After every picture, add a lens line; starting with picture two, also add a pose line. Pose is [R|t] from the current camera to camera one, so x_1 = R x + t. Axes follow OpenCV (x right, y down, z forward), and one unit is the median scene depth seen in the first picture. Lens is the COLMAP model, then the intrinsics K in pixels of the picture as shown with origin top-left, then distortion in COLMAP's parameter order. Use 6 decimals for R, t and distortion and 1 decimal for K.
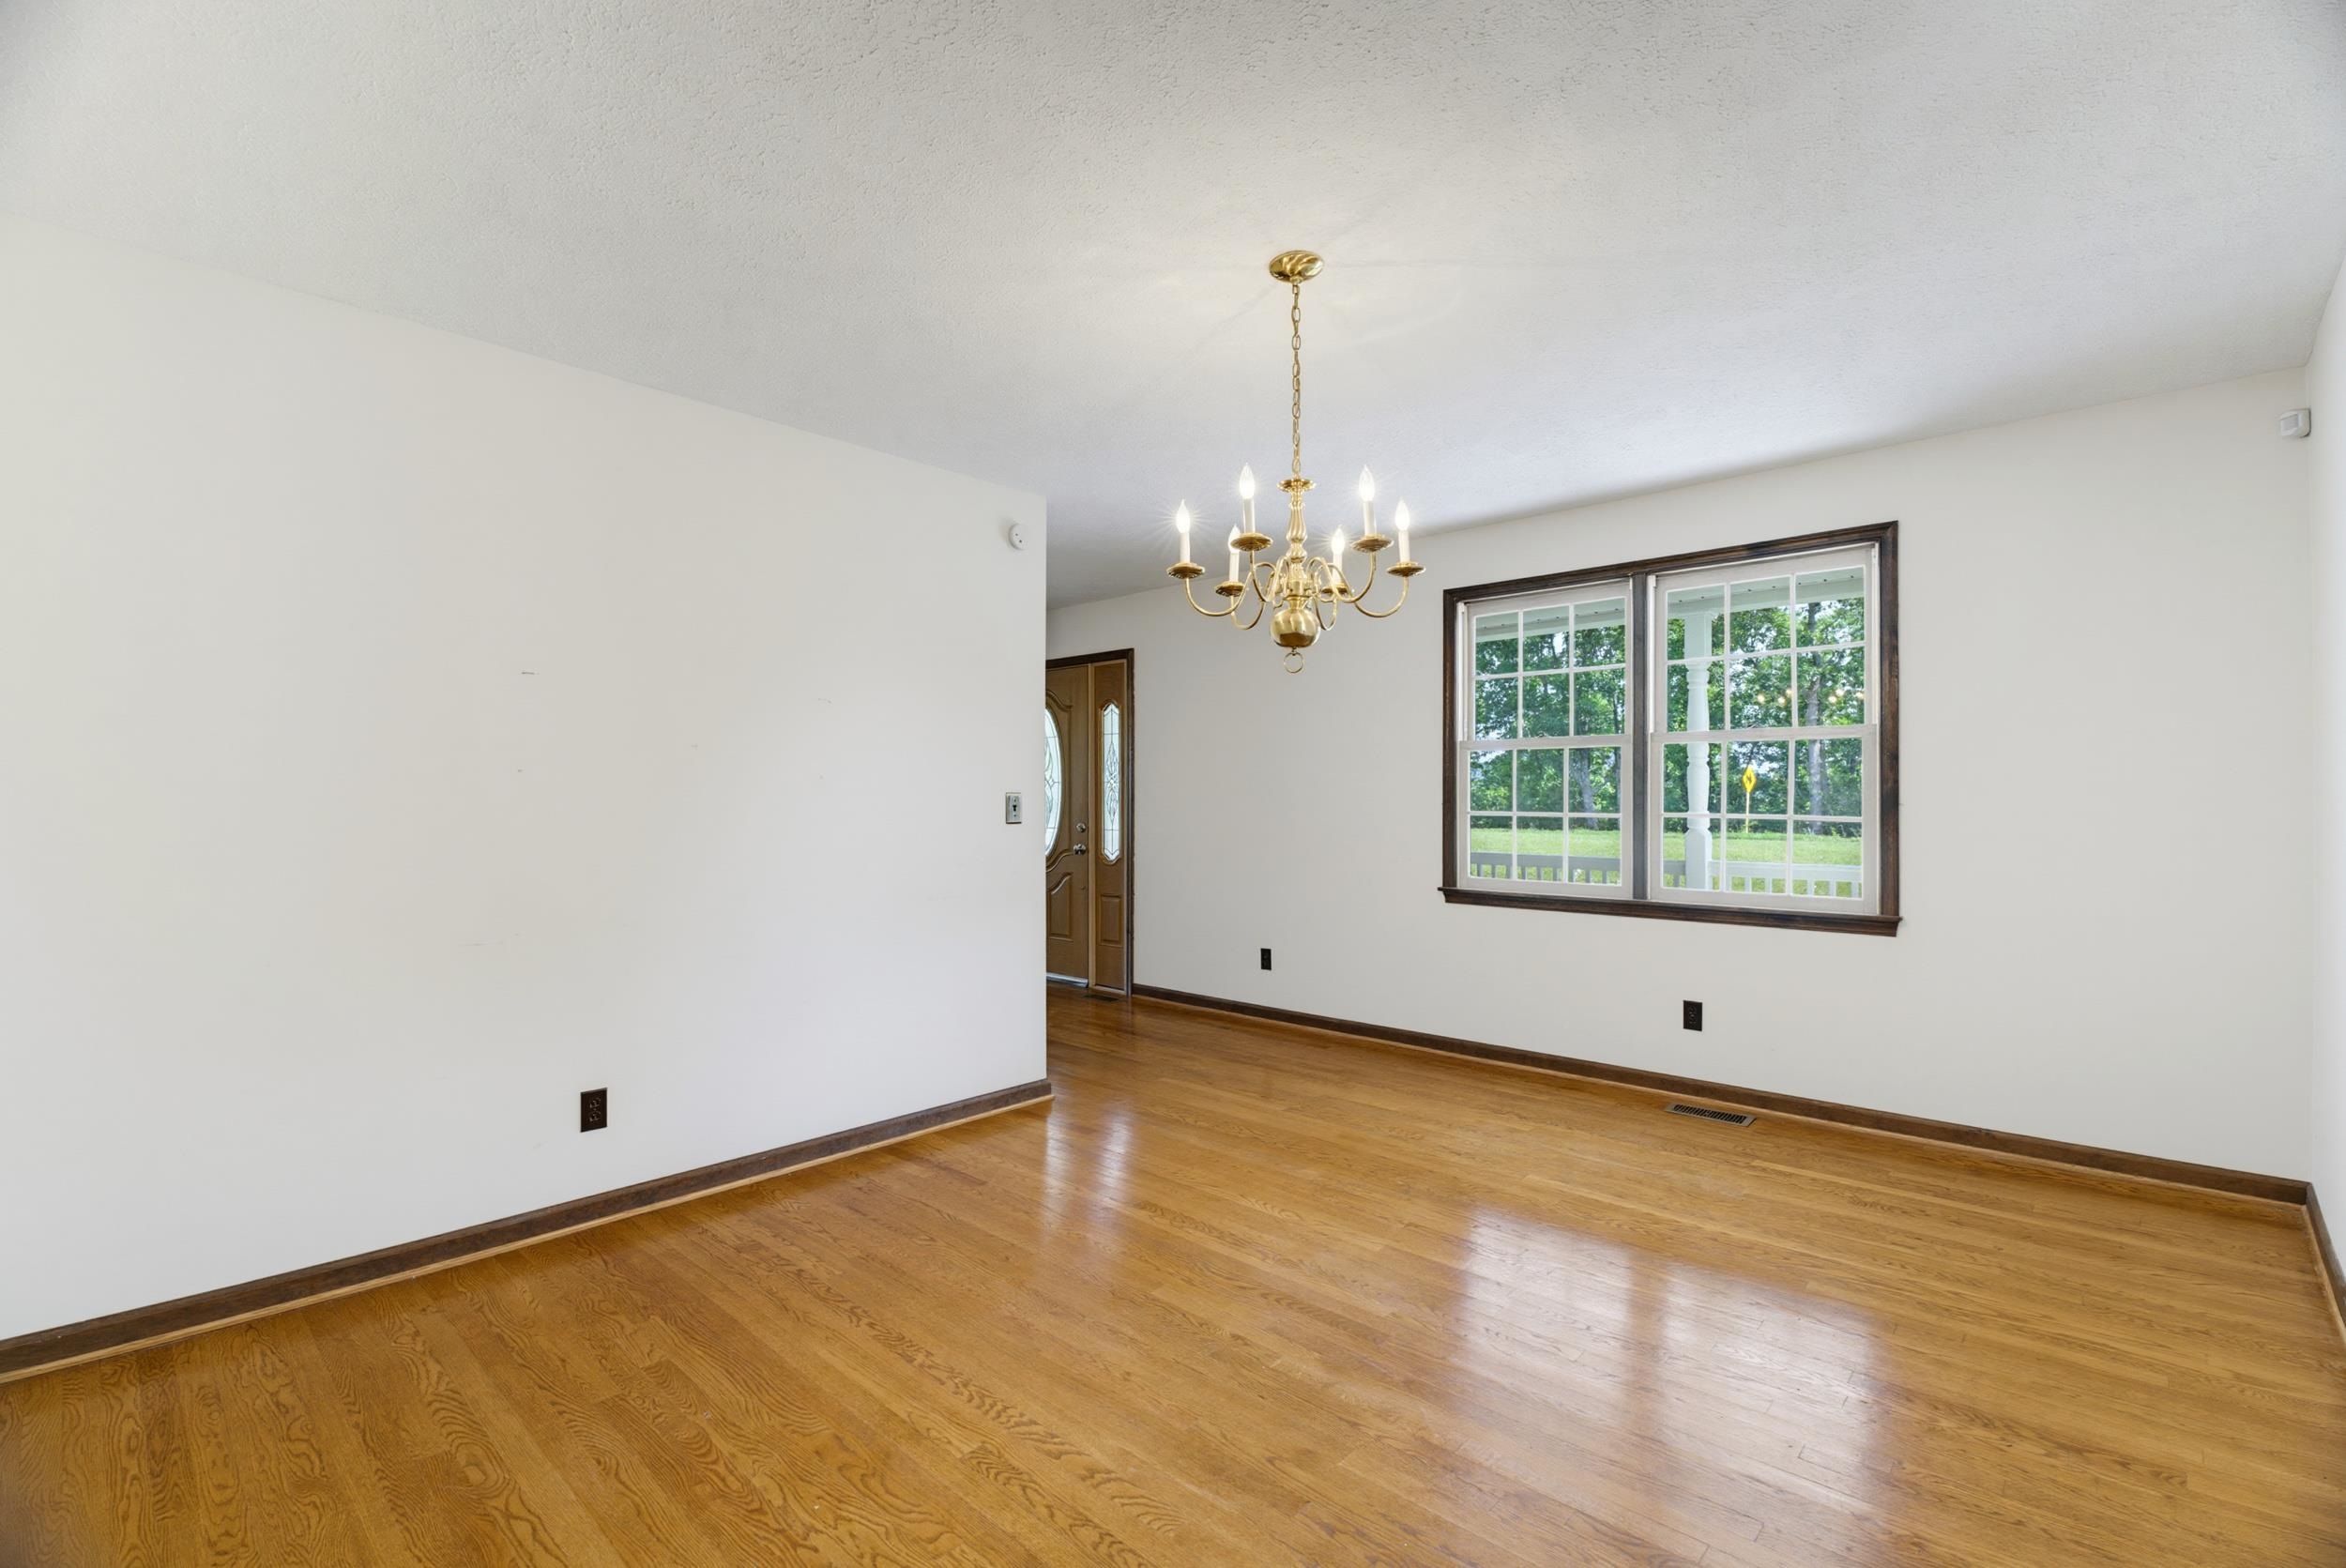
lens RADIAL K [[1039.5, 0, 1173.0], [0, 1039.5, 784.0], [0, 0, 1]] dist [-0.001832, -0.000107]
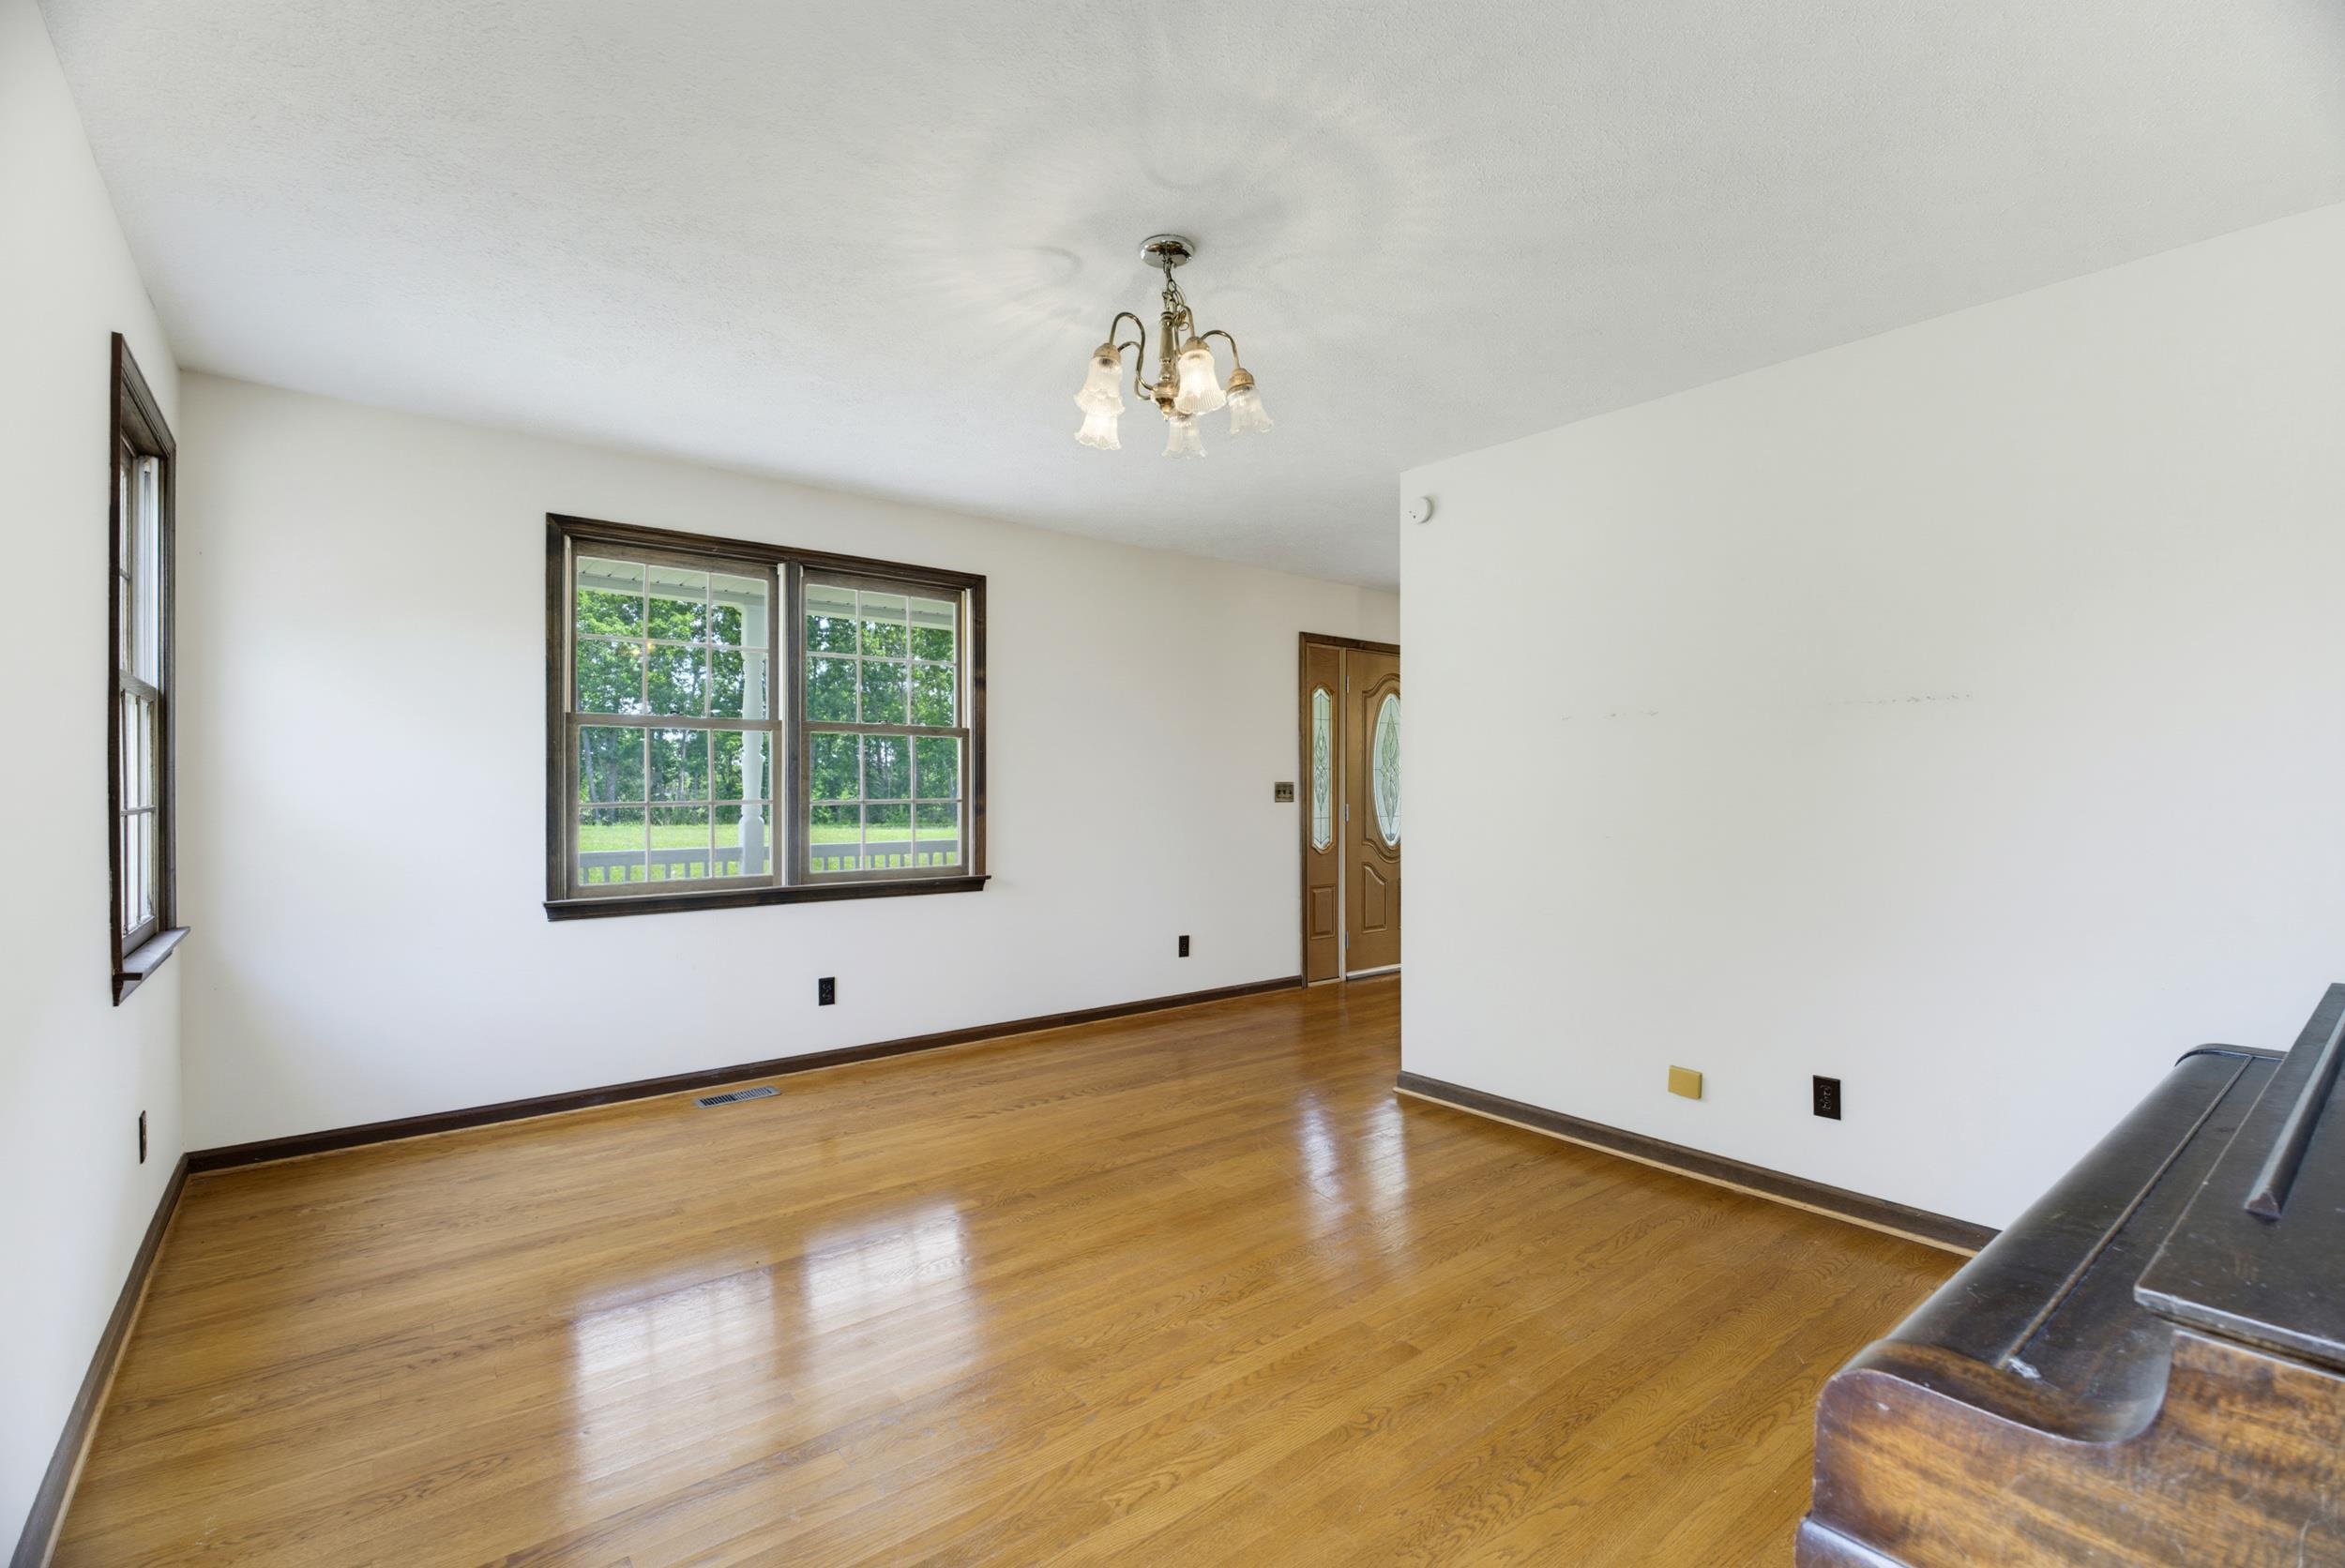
lens RADIAL K [[1080.5, 0, 1172.5], [0, 1080.5, 784.0], [0, 0, 1]] dist [0.001112, 0.000009]
pose [[0.116491, 0.002819, 0.993188, -0.557183], [-0.015185, 0.999884, -0.001057, 0.007527], [-0.993076, -0.014958, 0.116521, 0.526149]]
